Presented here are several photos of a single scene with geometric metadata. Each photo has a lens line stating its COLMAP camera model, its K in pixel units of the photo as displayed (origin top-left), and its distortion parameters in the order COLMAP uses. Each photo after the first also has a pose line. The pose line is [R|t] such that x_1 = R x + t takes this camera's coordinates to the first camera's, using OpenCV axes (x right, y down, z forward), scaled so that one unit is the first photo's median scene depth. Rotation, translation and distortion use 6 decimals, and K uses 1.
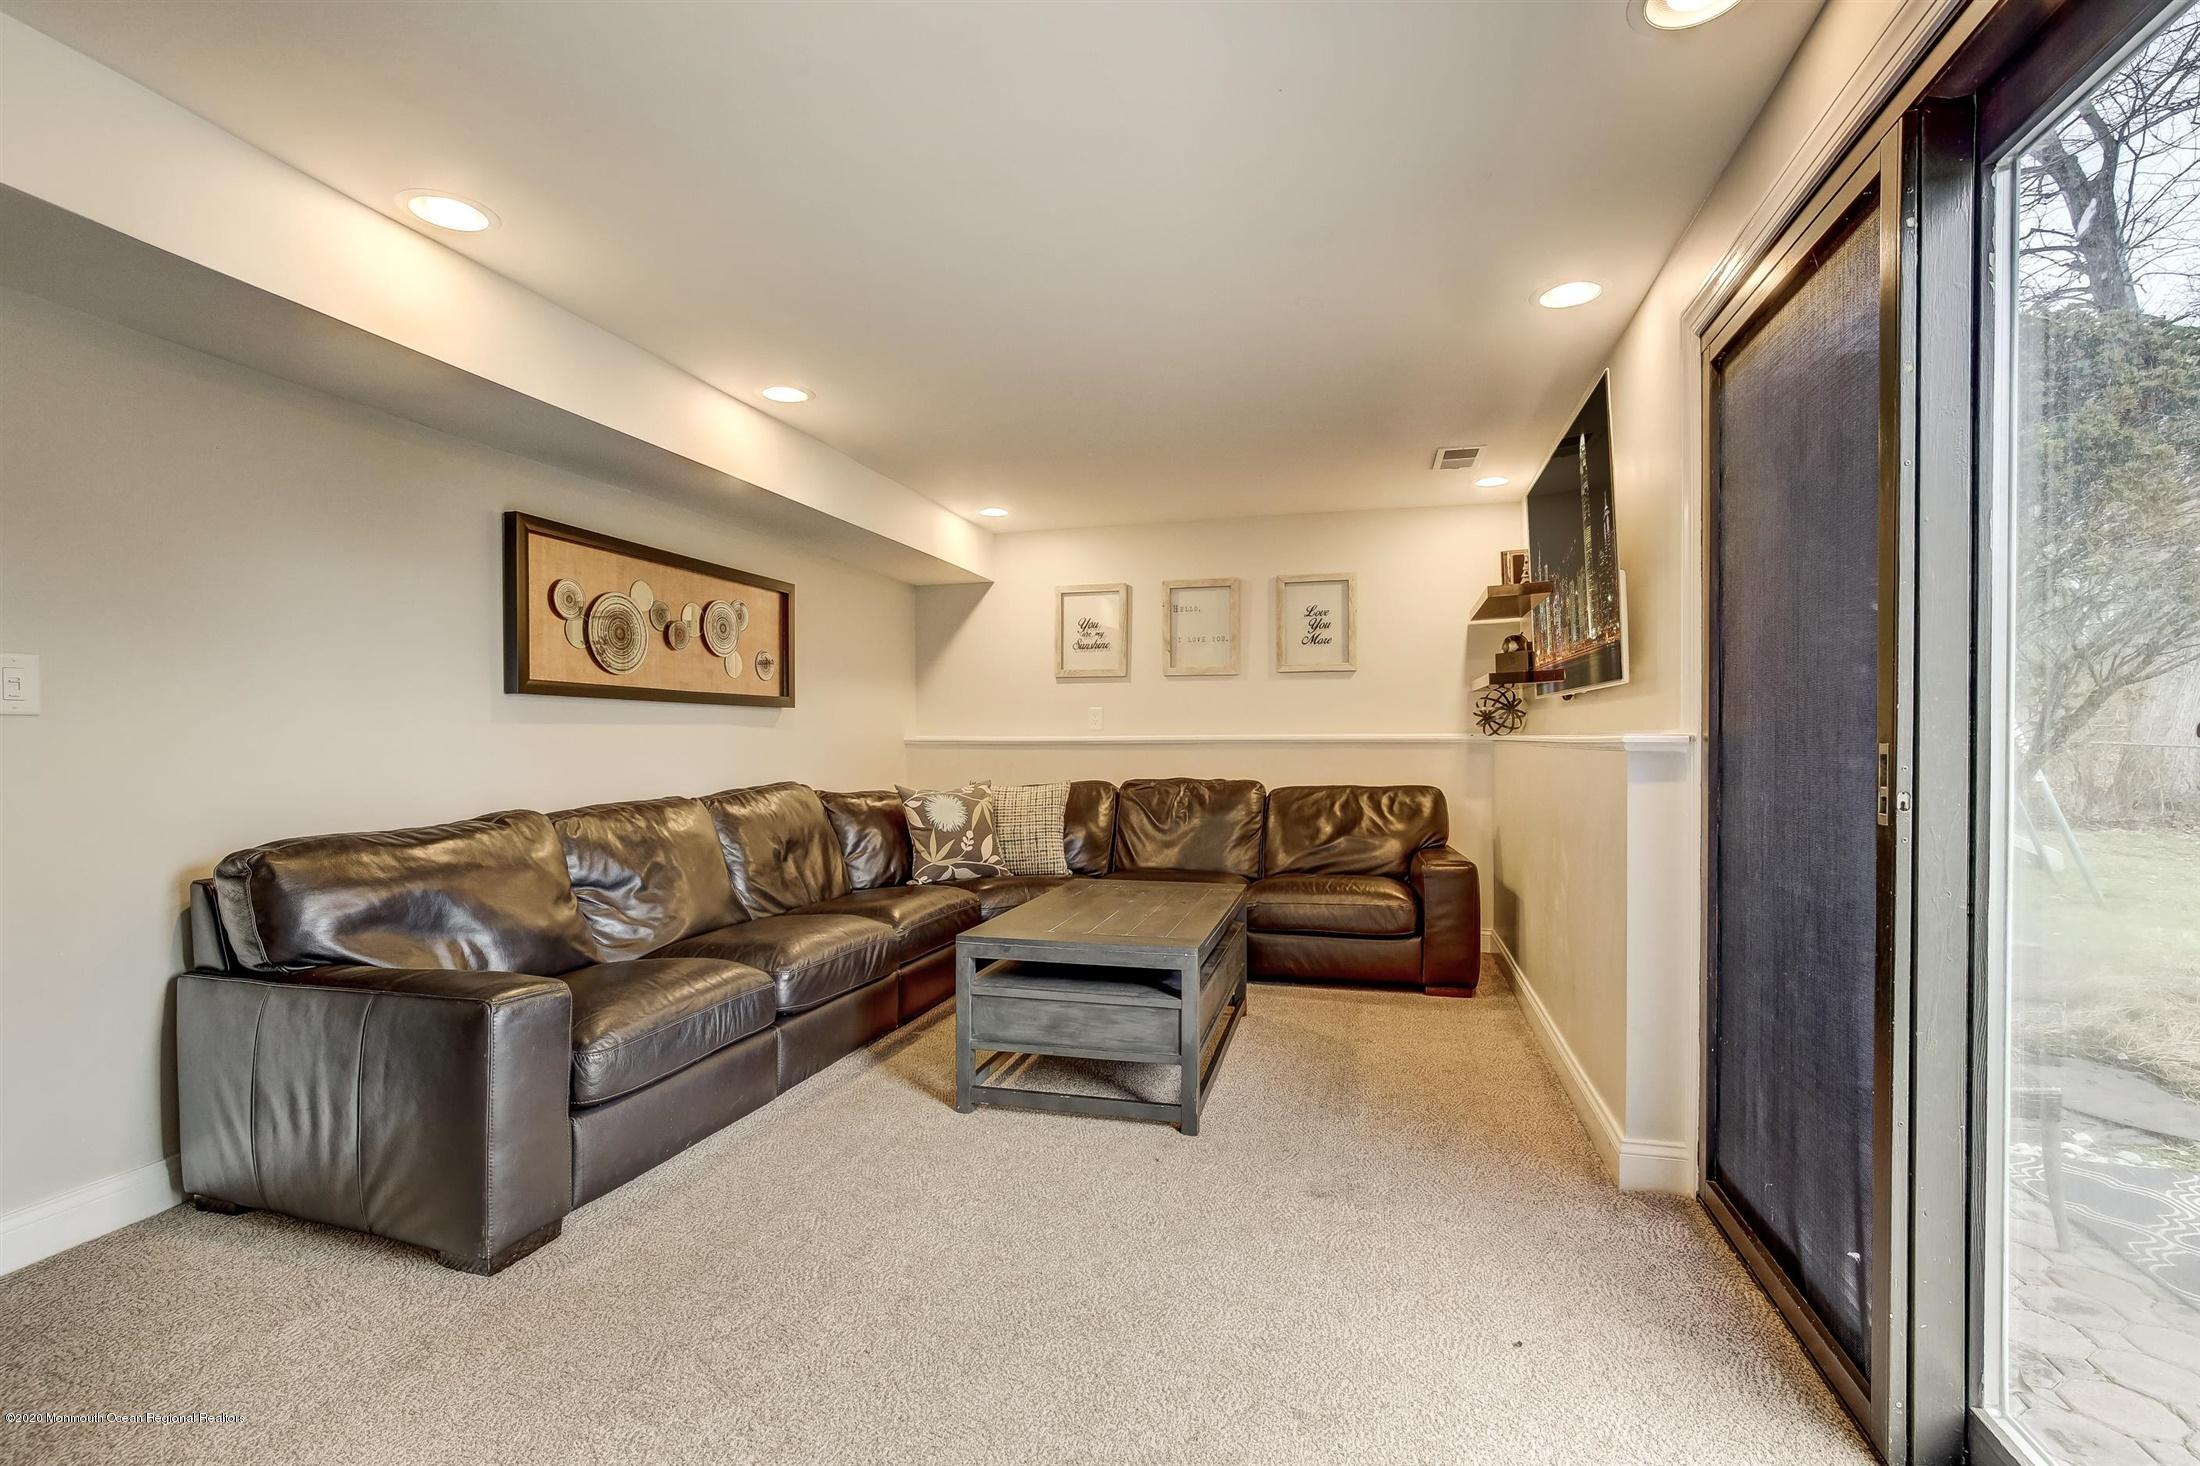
lens RADIAL K [[991.0, 0, 1101.4], [0, 991.0, 747.5], [0, 0, 1]] dist [-0.001433, -0.000042]
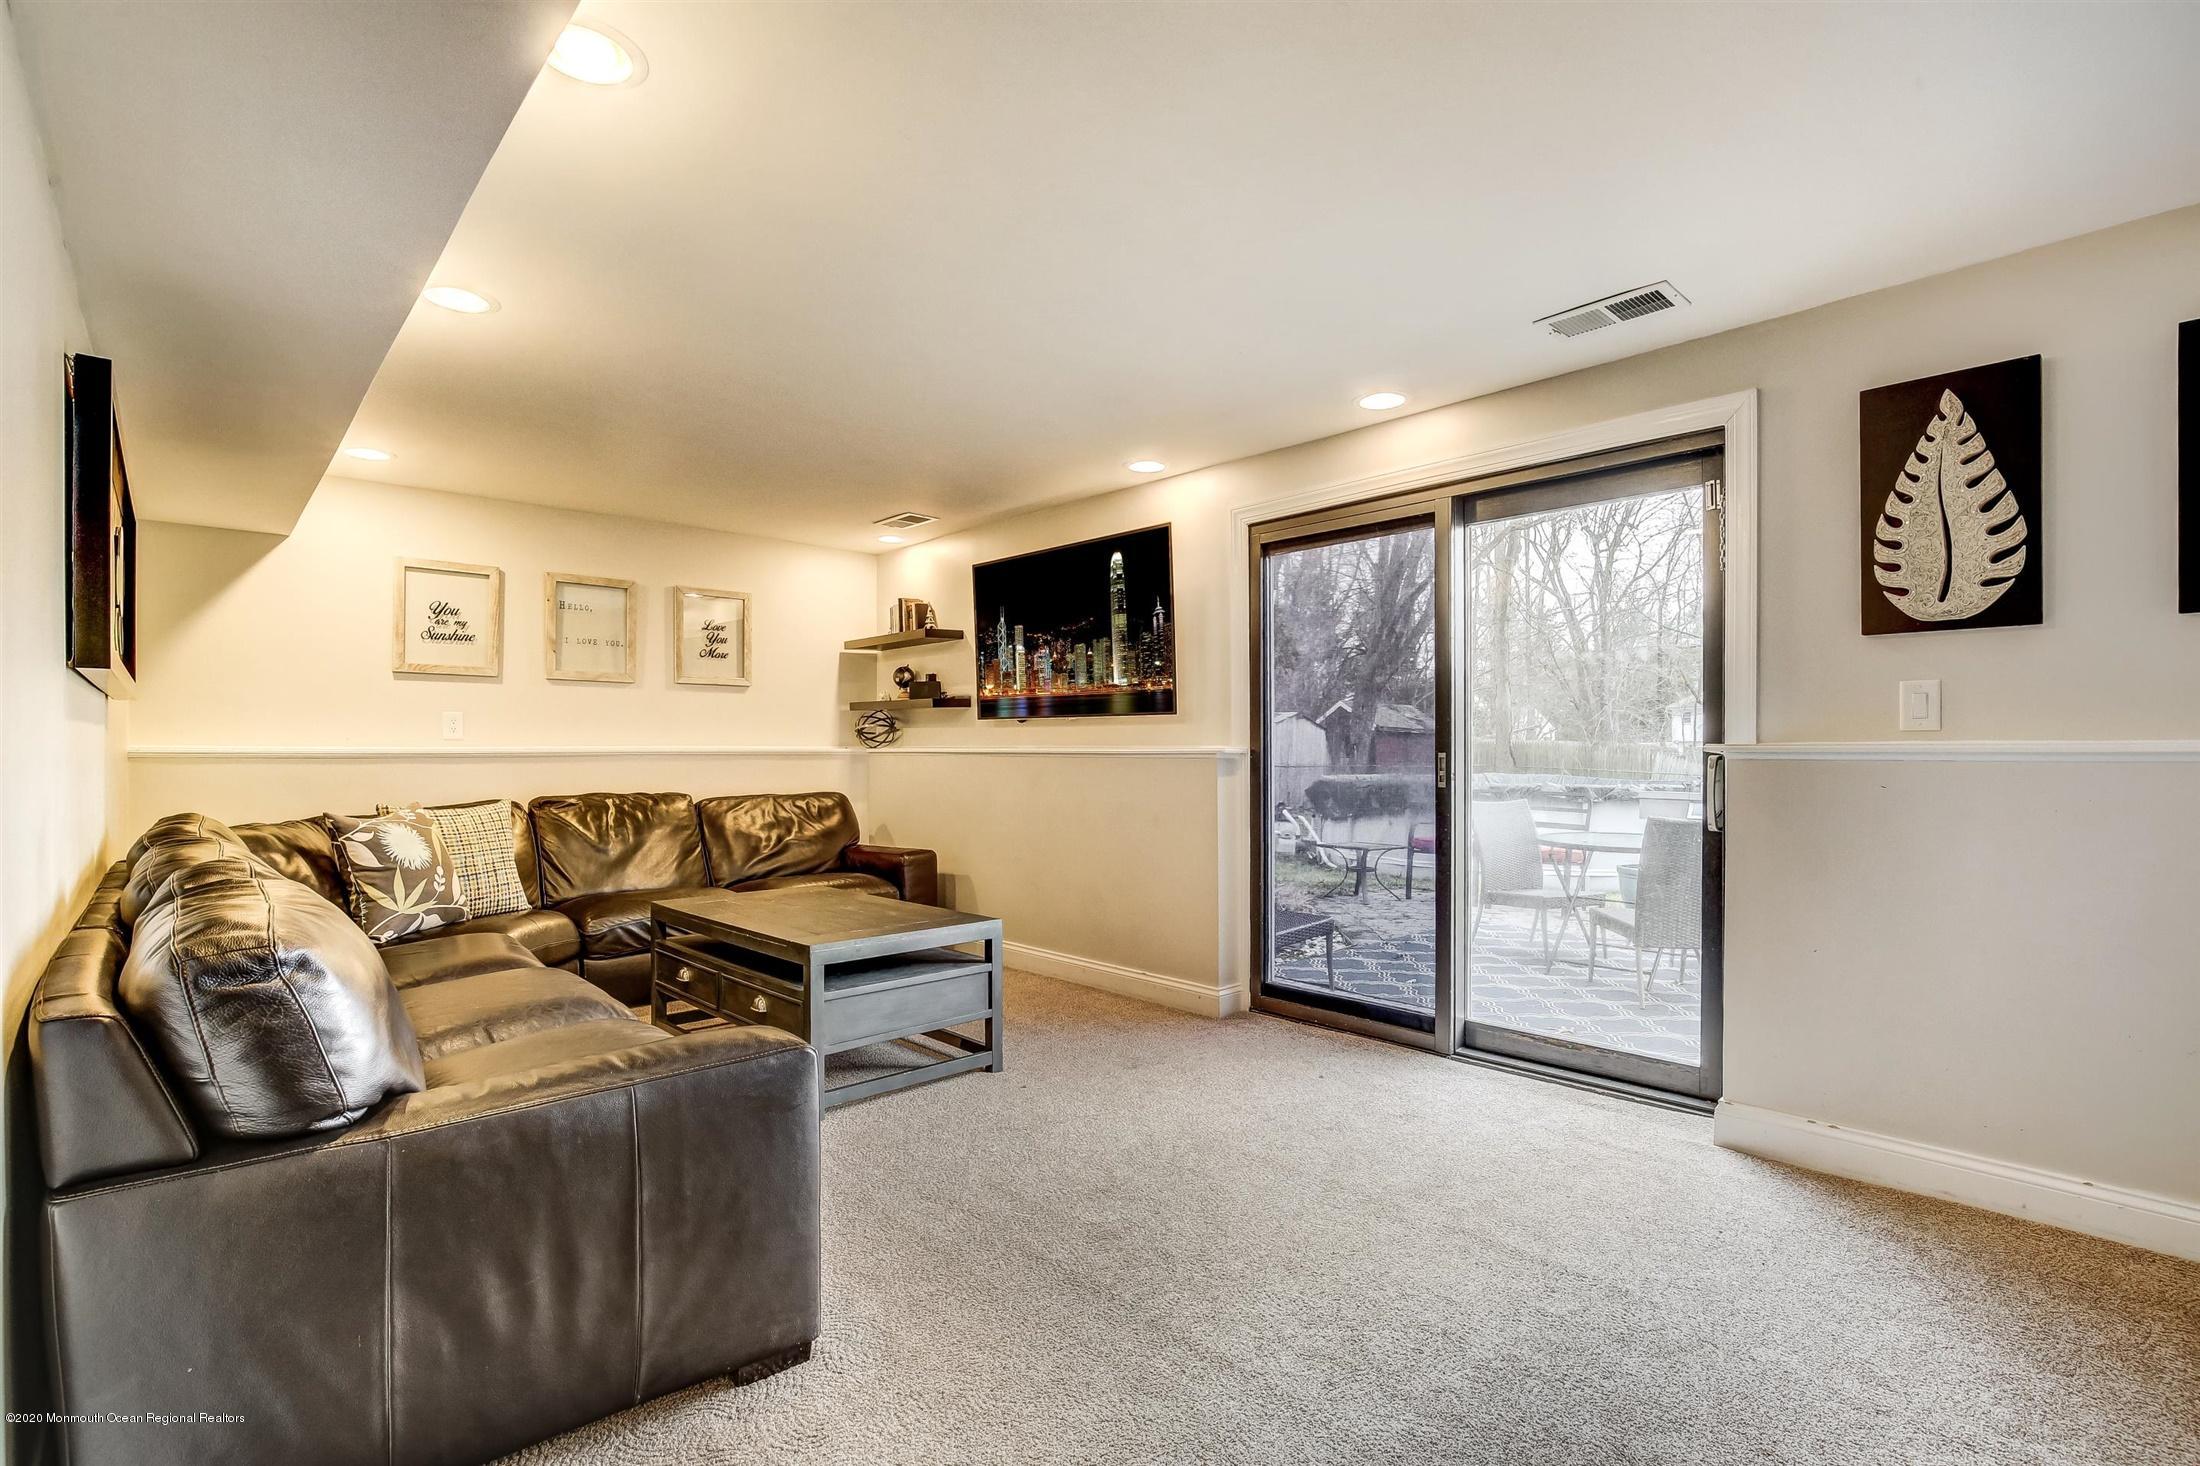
lens RADIAL K [[1036.8, 0, 1106.3], [0, 1036.8, 733.2], [0, 0, 1]] dist [-0.037508, -0.000325]
pose [[0.519139, 0.016677, 0.854527, -0.489632], [0.004708, 0.999739, -0.022371, -0.001156], [-0.854677, 0.015637, 0.518925, 0.107743]]
